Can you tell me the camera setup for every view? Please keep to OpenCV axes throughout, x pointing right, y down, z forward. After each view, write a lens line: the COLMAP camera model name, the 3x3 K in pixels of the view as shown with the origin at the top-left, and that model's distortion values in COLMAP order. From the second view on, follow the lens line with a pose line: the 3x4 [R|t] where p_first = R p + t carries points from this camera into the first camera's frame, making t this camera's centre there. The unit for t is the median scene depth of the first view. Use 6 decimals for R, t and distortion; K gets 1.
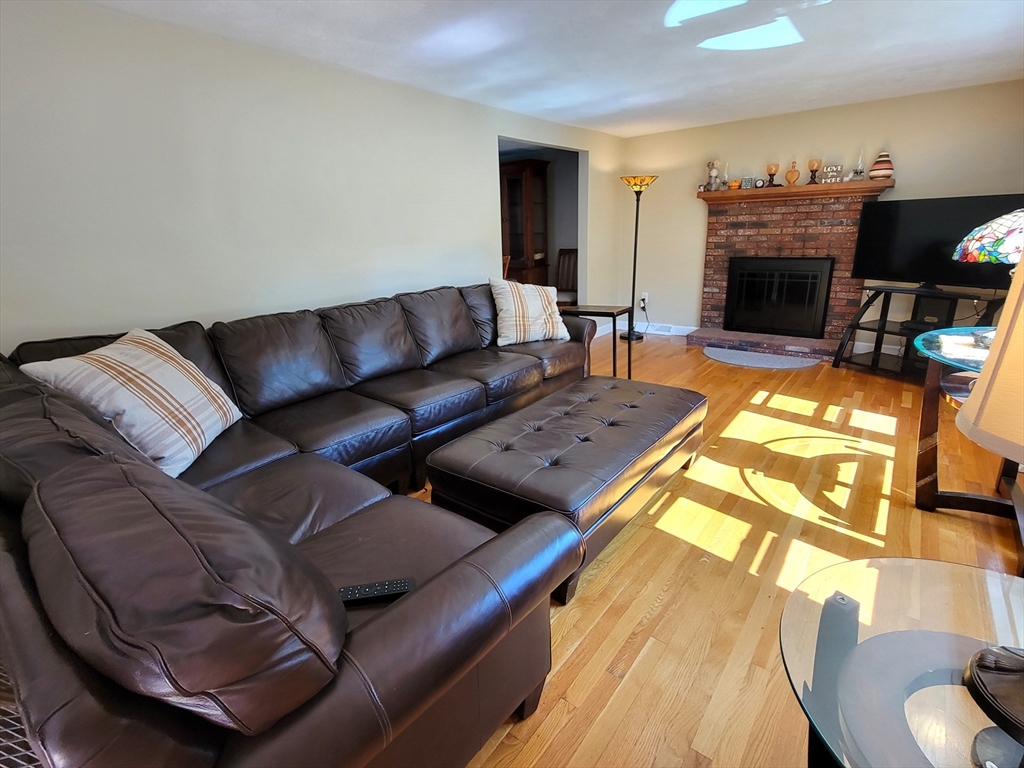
lens RADIAL K [[494.0, 0, 509.7], [0, 494.0, 381.6], [0, 0, 1]] dist [0.000784, -0.002587]
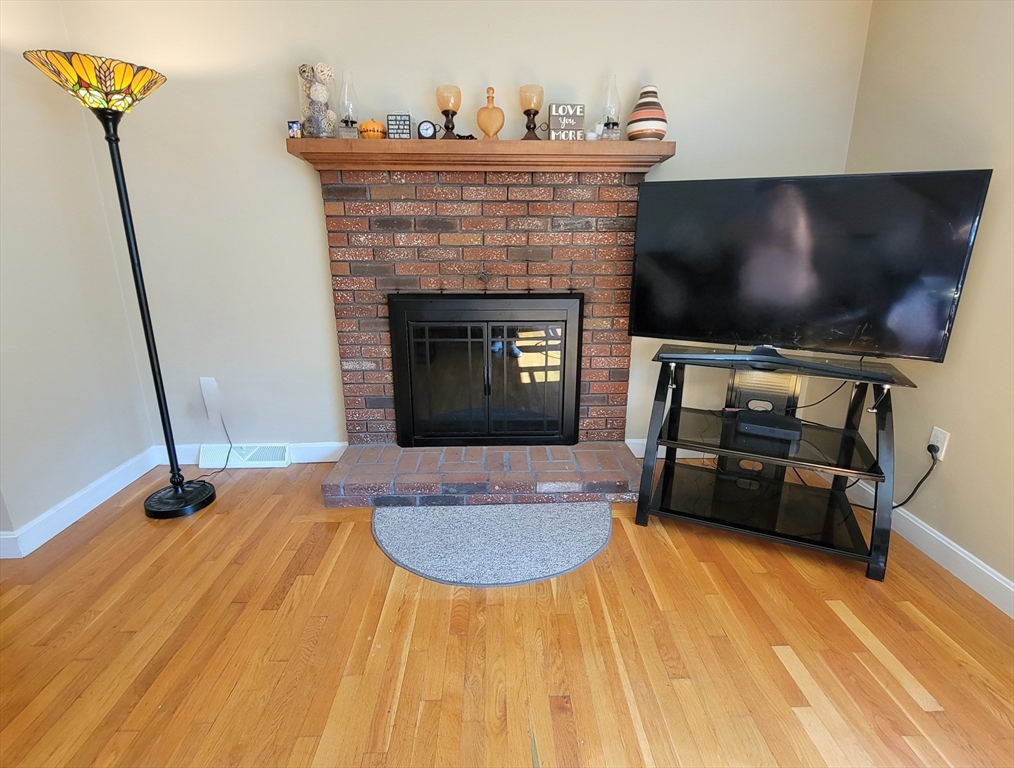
lens RADIAL K [[503.2, 0, 505.0], [0, 503.2, 379.4], [0, 0, 1]] dist [0.006611, -0.001205]
pose [[0.770903, -0.144381, 0.620373, 0.251936], [0.162916, 0.986268, 0.027091, -0.184901], [-0.615765, 0.080184, 0.783839, 0.629560]]
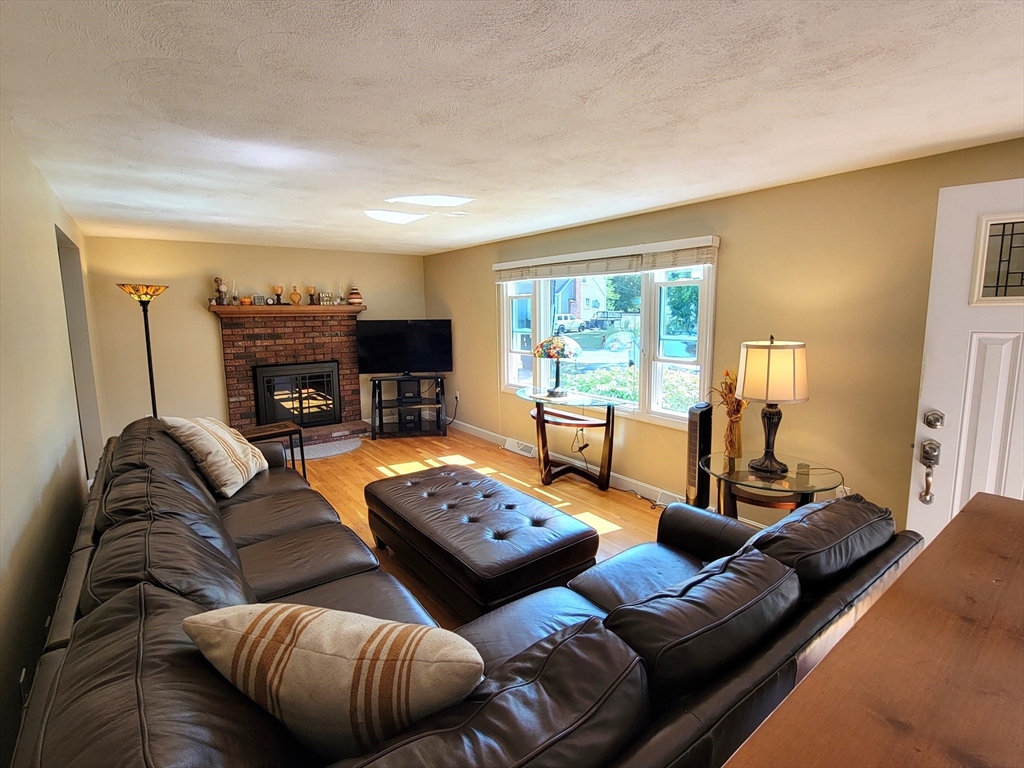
lens RADIAL K [[494.0, 0, 513.4], [0, 494.0, 377.2], [0, 0, 1]] dist [0.000784, -0.002587]
pose [[0.261388, -0.097724, 0.960274, -0.452838], [0.287923, 0.957464, 0.019065, -0.097971], [-0.921291, 0.271501, 0.278406, 0.223273]]
